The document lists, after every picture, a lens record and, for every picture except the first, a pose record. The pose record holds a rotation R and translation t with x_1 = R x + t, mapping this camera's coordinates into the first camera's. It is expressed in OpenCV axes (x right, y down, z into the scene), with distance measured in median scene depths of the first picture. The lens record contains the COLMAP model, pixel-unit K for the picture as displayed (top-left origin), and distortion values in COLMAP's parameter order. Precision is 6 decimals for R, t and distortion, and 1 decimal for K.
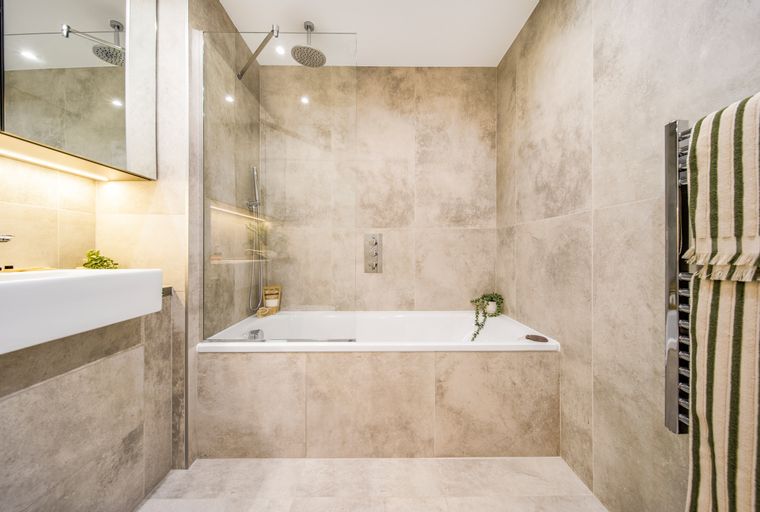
lens RADIAL K [[274.6, 0, 377.4], [0, 274.6, 253.0], [0, 0, 1]] dist [0.006343, -0.001528]
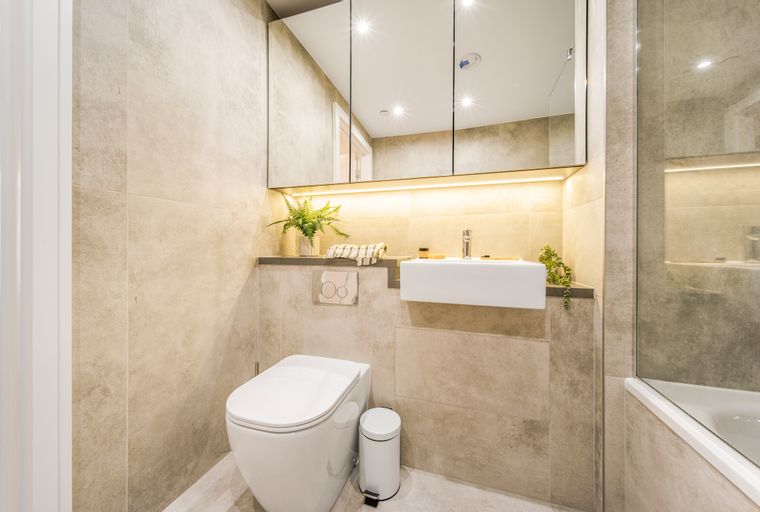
lens RADIAL K [[274.6, 0, 395.2], [0, 274.6, 244.6], [0, 0, 1]] dist [0.006343, -0.001528]
pose [[-0.310119, -0.006122, -0.950678, 0.242400], [-0.003496, 0.999980, -0.005300, -0.002630], [0.950691, 0.001680, -0.310135, 0.788618]]
